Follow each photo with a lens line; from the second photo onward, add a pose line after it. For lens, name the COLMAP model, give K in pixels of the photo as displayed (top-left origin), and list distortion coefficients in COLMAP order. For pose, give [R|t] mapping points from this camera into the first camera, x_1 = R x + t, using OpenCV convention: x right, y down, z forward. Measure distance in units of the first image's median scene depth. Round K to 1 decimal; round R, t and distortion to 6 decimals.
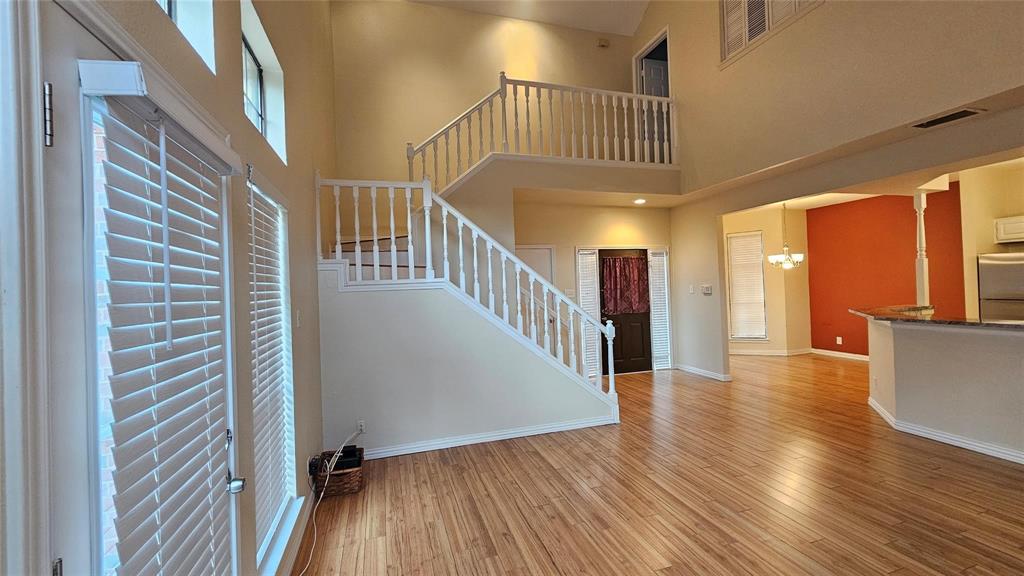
lens RADIAL K [[419.1, 0, 509.3], [0, 419.1, 284.0], [0, 0, 1]] dist [0.003414, -0.000806]
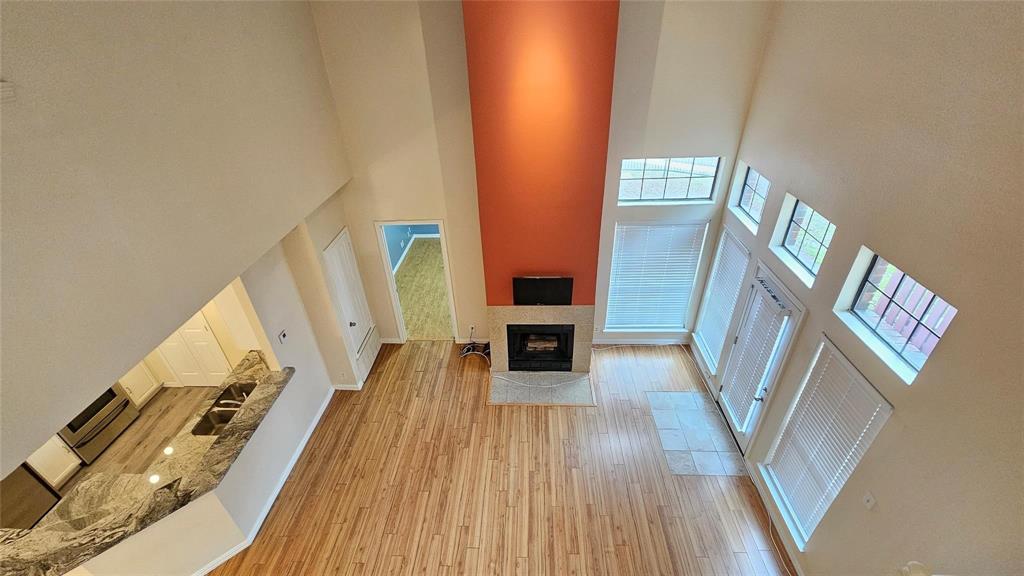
lens RADIAL K [[419.1, 0, 511.1], [0, 419.1, 286.8], [0, 0, 1]] dist [0.003414, -0.000806]
pose [[-0.938164, -0.116450, 0.326017, 0.051535], [0.075903, 0.849624, 0.521899, -0.716604], [-0.337767, 0.514373, -0.788248, 1.322467]]
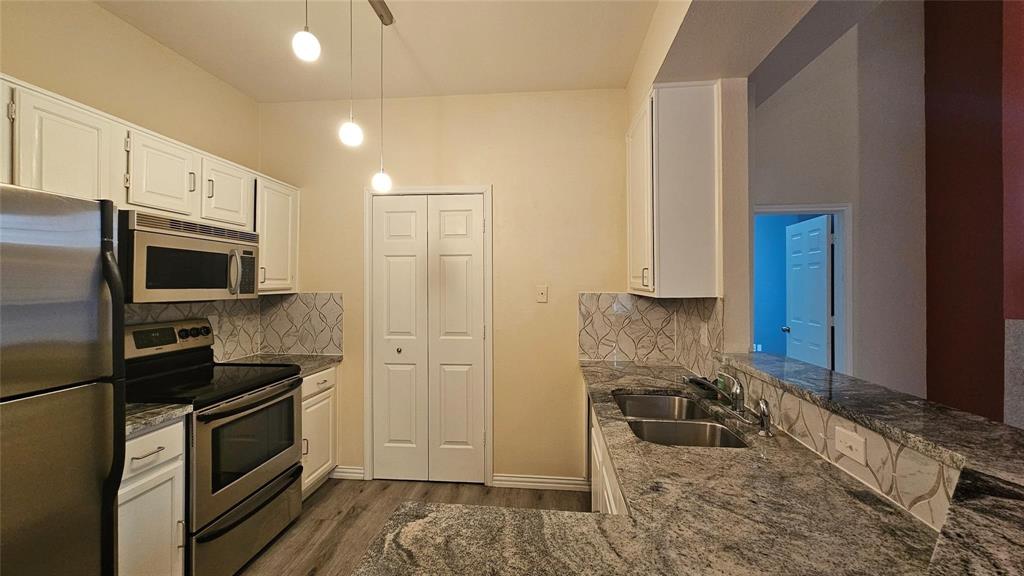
lens RADIAL K [[419.1, 0, 511.4], [0, 419.1, 281.7], [0, 0, 1]] dist [0.003414, -0.000806]
pose [[-0.925371, 0.041365, 0.376799, 1.117486], [0.033791, 0.999072, -0.026691, -0.012515], [-0.377553, -0.011966, -0.925910, 1.315974]]
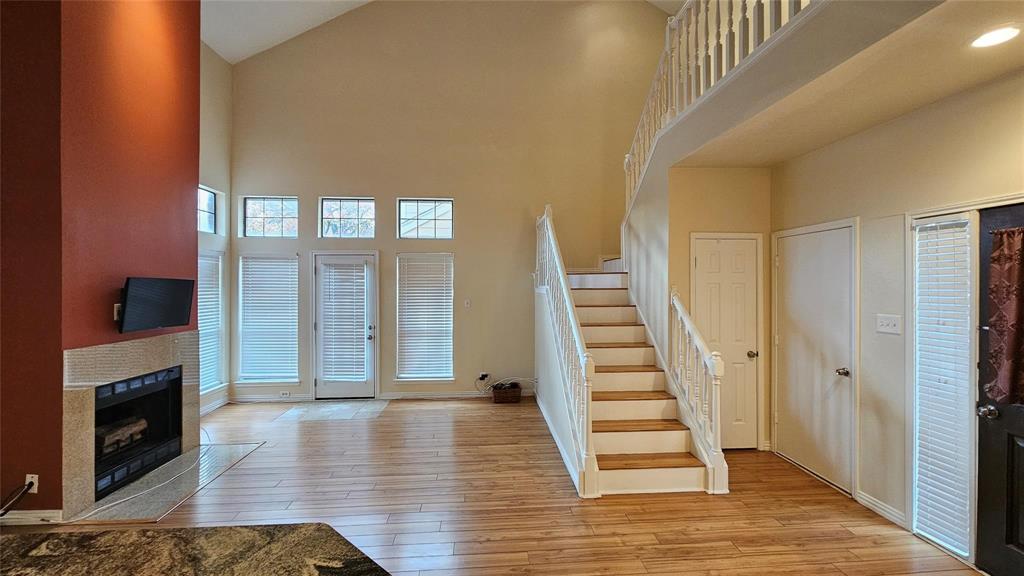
lens RADIAL K [[419.1, 0, 507.8], [0, 419.1, 285.2], [0, 0, 1]] dist [0.003414, -0.000806]
pose [[-0.225858, 0.040482, -0.973319, 1.116562], [0.015231, 0.999161, 0.038022, -0.065228], [0.974041, -0.006237, -0.226285, 1.202412]]
